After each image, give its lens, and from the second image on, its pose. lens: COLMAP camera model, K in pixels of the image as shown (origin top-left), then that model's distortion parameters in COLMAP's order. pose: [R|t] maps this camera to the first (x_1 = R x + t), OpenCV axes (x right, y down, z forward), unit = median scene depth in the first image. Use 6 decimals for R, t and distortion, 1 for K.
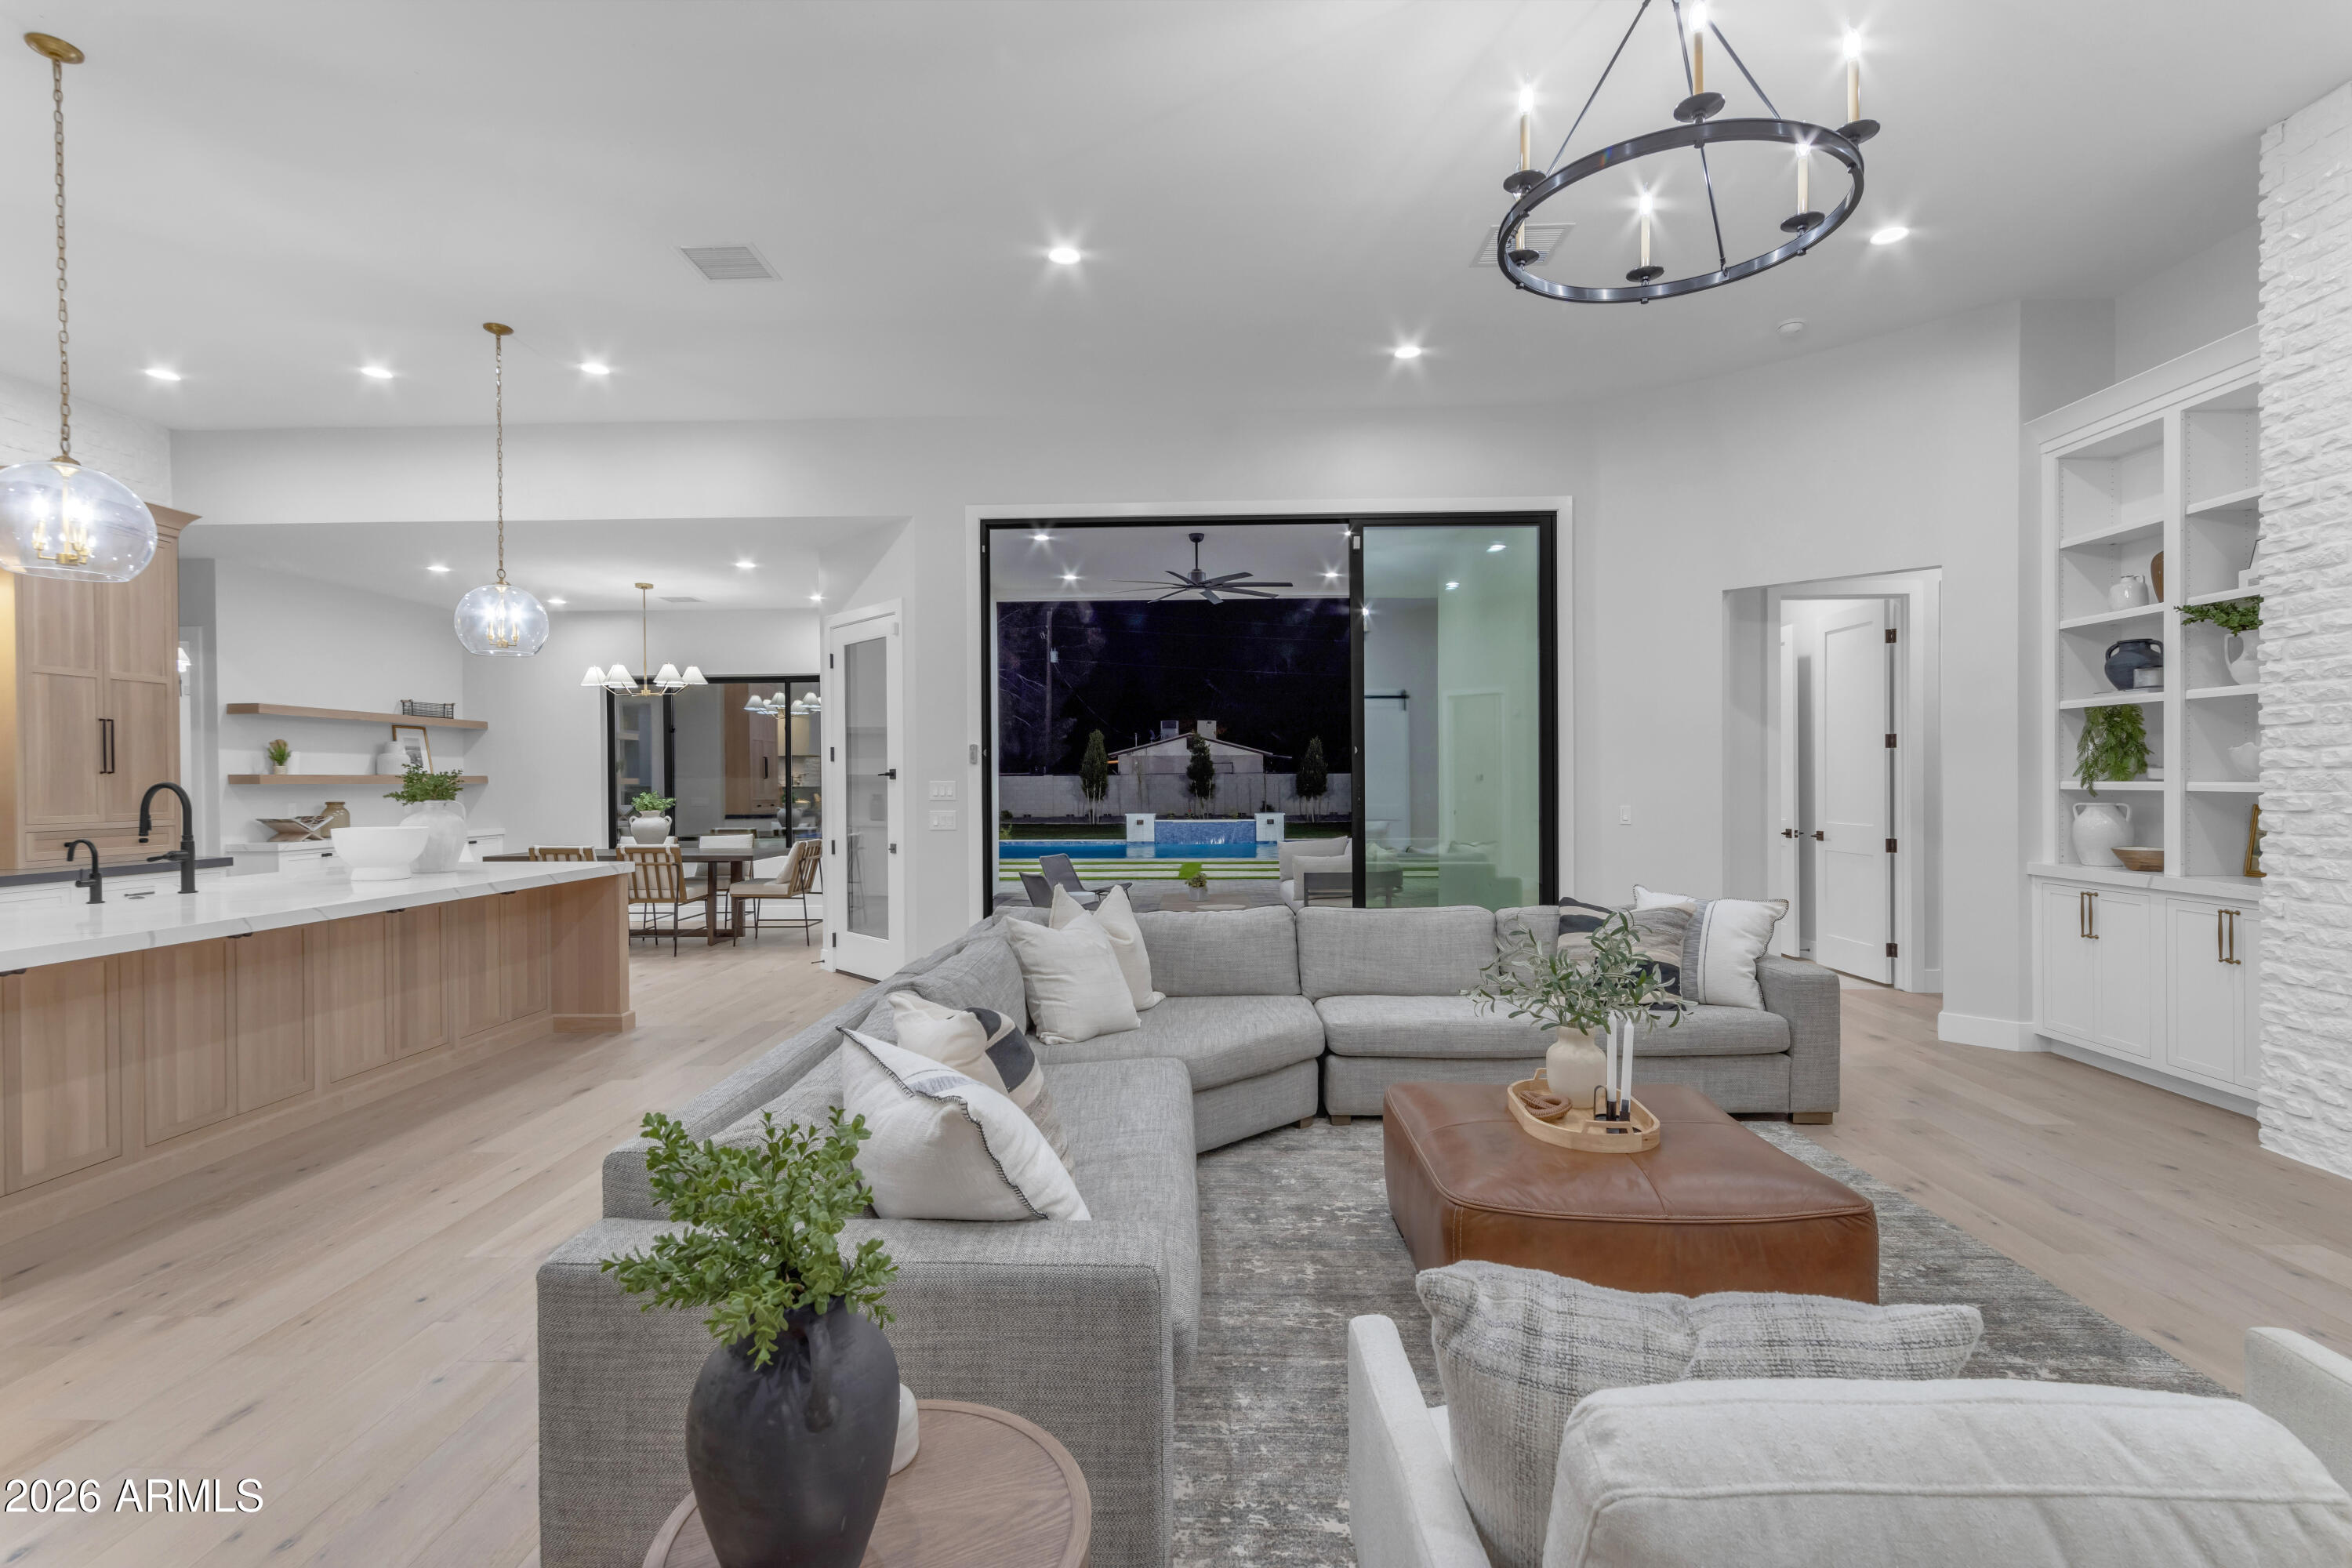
lens RADIAL K [[1076.8, 0, 1172.6], [0, 1076.8, 789.0], [0, 0, 1]] dist [-0.000289, -0.000005]
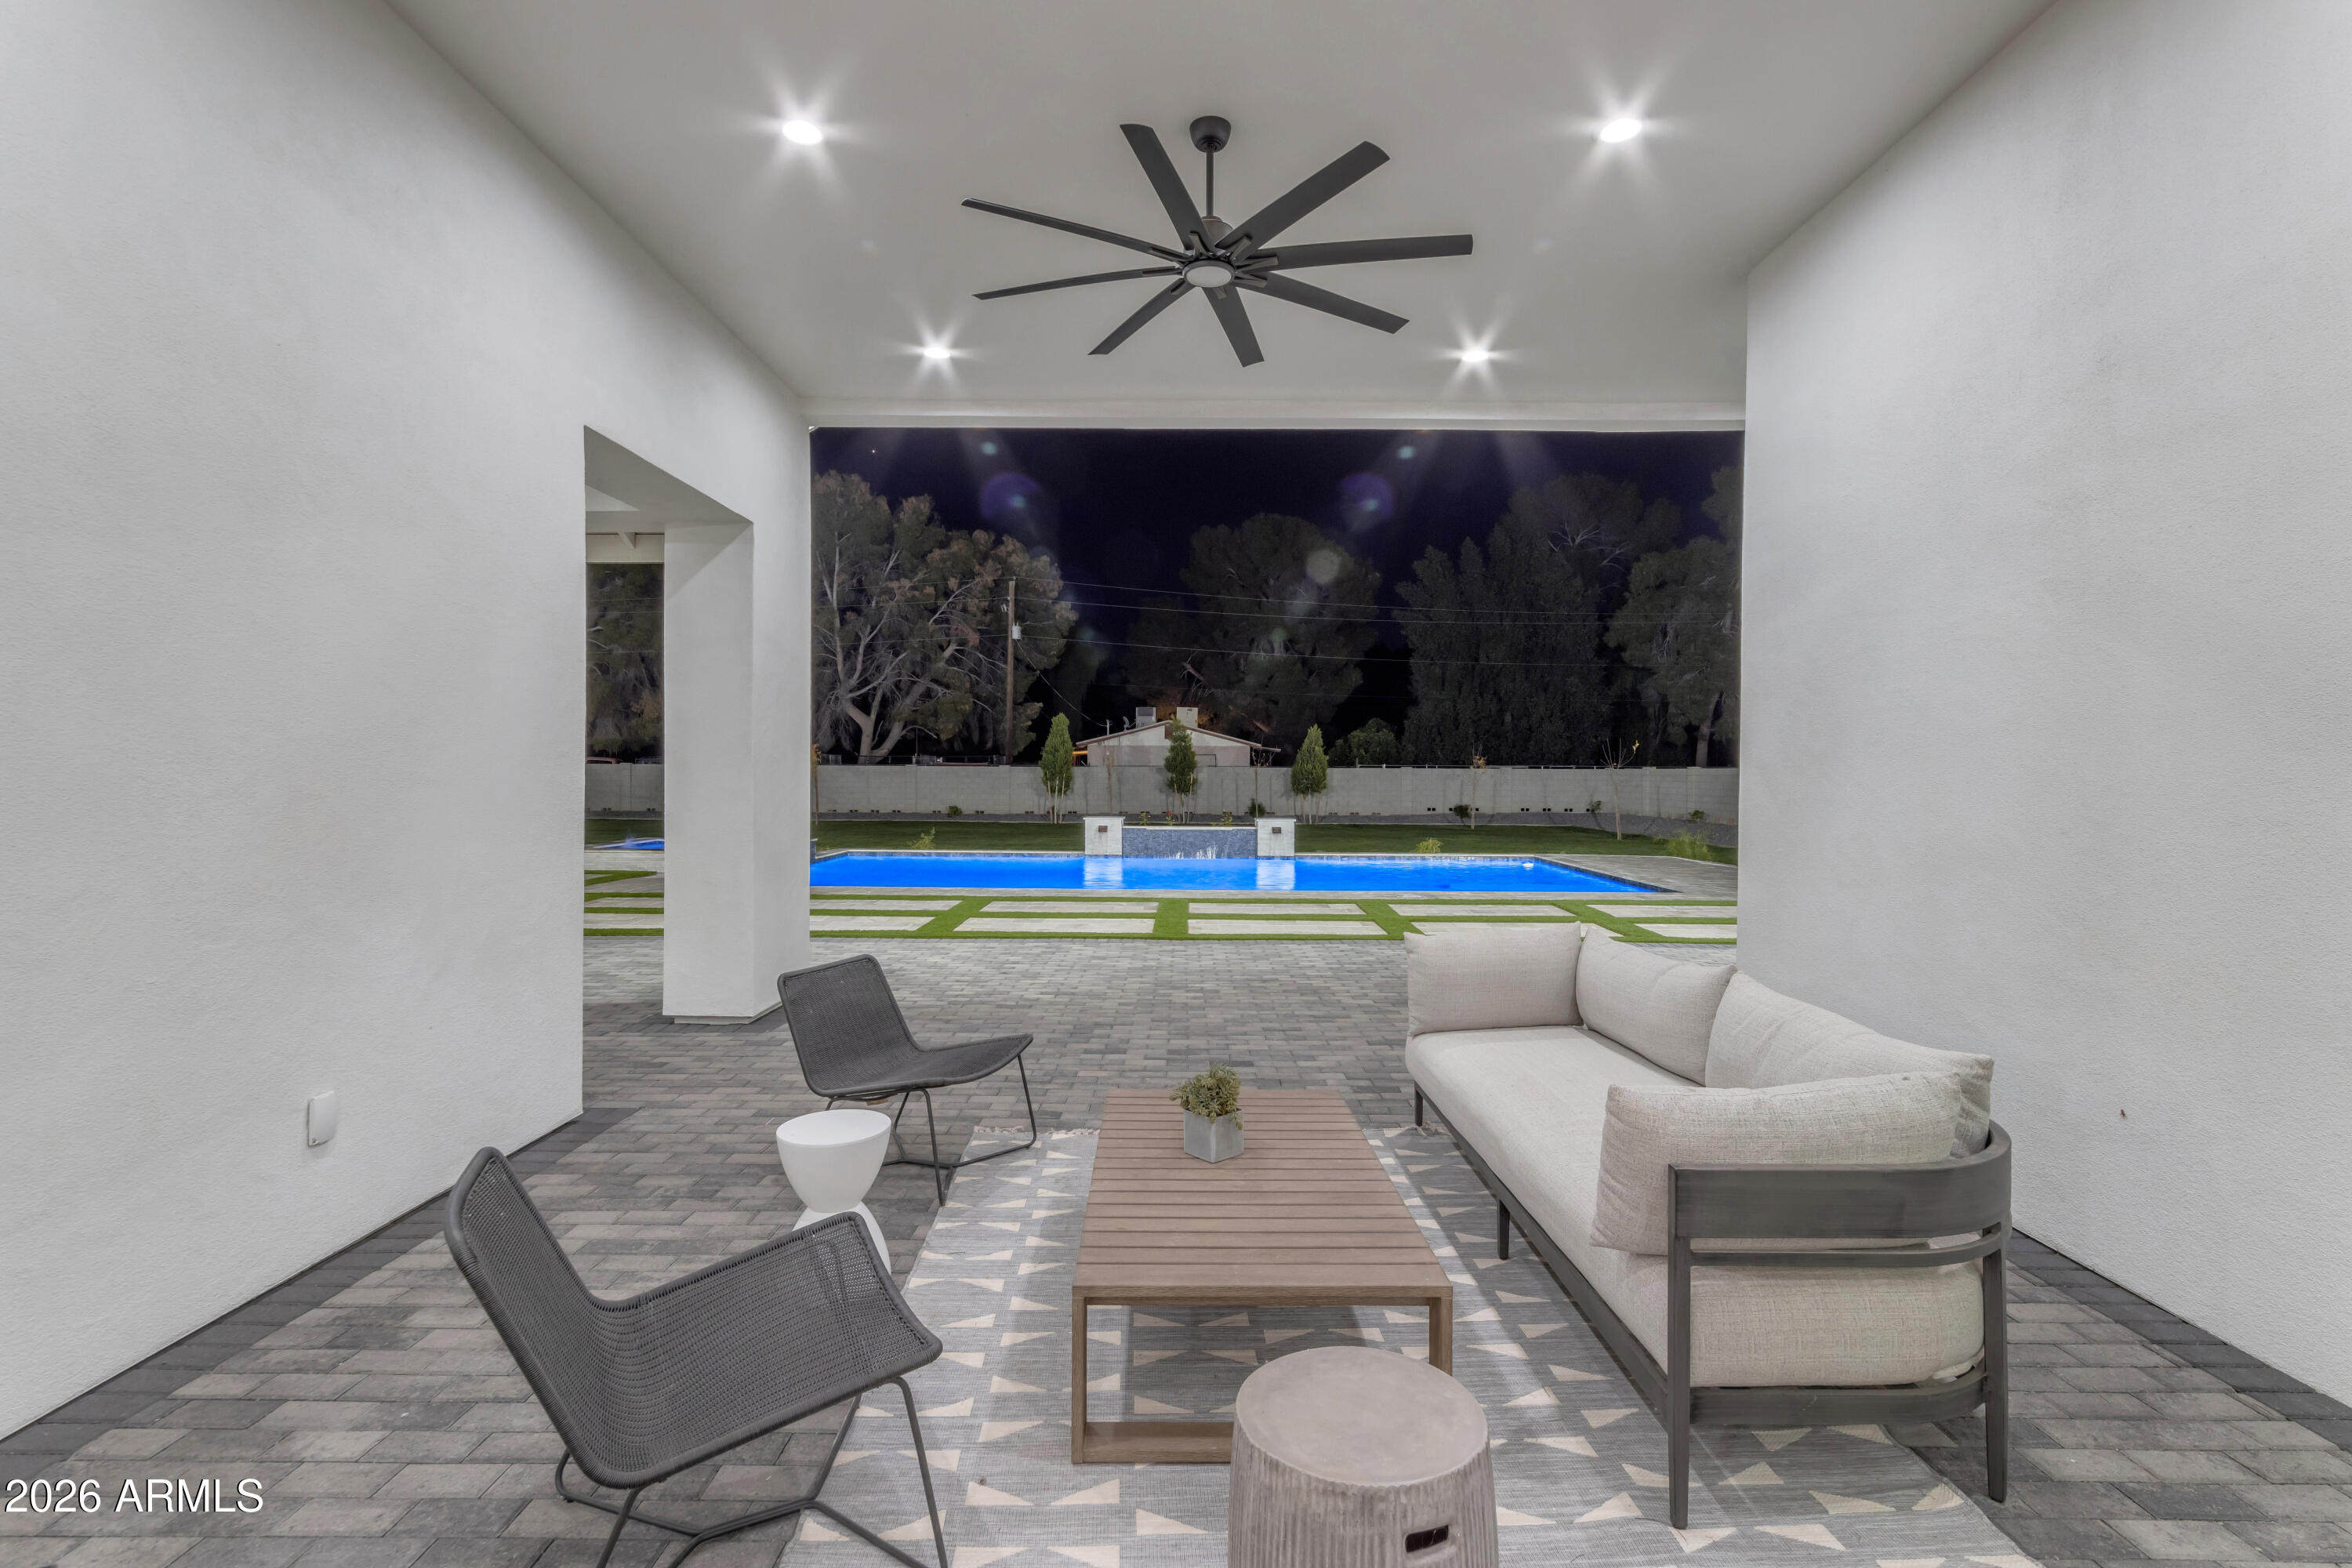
lens RADIAL K [[1076.8, 0, 1175.7], [0, 1076.8, 778.1], [0, 0, 1]] dist [-0.000289, -0.000005]
pose [[0.999617, 0.012745, 0.024578, 0.001601], [-0.012653, 0.999912, -0.003890, -0.002794], [-0.024625, 0.003578, 0.999690, 0.286664]]
